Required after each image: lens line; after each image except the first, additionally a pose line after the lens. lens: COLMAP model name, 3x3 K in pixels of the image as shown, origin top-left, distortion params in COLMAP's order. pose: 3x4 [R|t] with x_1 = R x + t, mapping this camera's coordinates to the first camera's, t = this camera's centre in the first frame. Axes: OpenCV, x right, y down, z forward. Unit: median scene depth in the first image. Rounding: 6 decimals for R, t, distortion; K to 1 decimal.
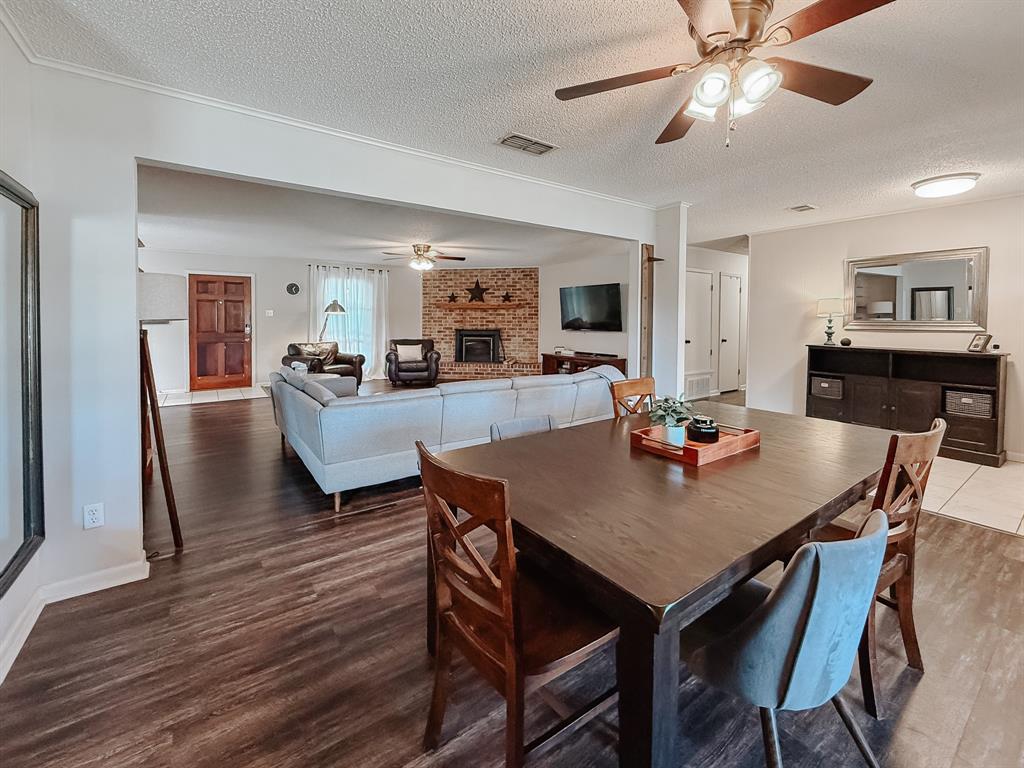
lens RADIAL K [[430.6, 0, 514.1], [0, 430.6, 385.4], [0, 0, 1]] dist [-0.002040, -0.000140]
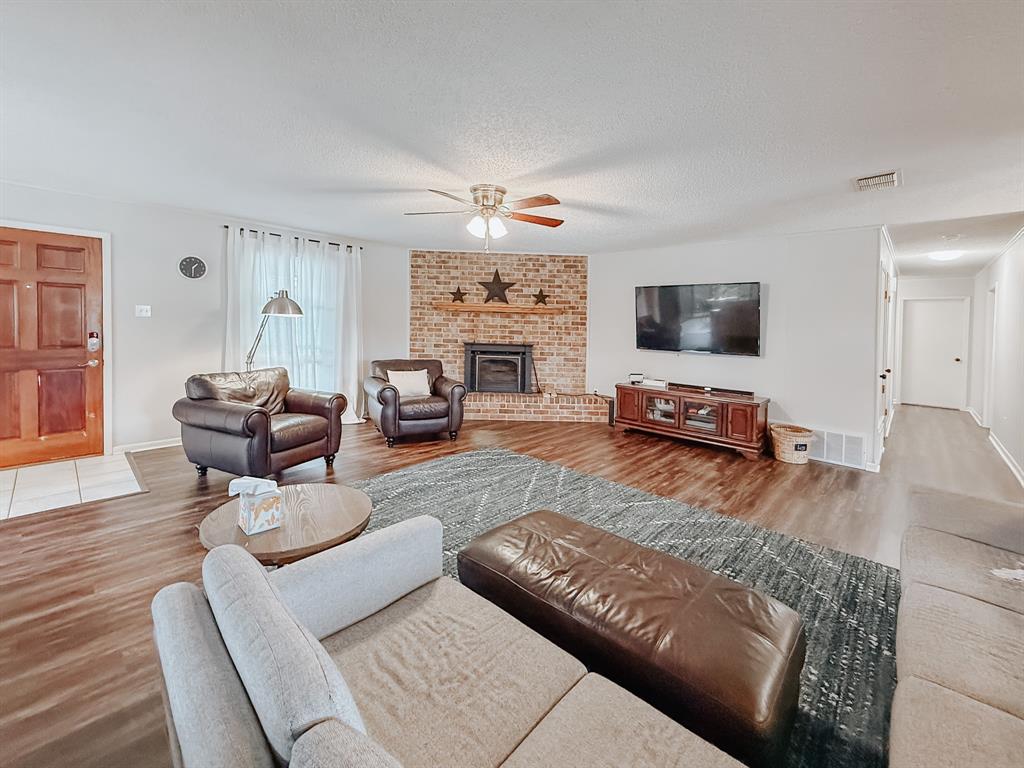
lens RADIAL K [[430.6, 0, 507.9], [0, 430.6, 381.7], [0, 0, 1]] dist [-0.002040, -0.000140]
pose [[0.981341, -0.000719, 0.192276, -0.200448], [0.002830, 0.999939, -0.010703, -0.064400], [-0.192256, 0.011048, 0.981283, 0.345328]]
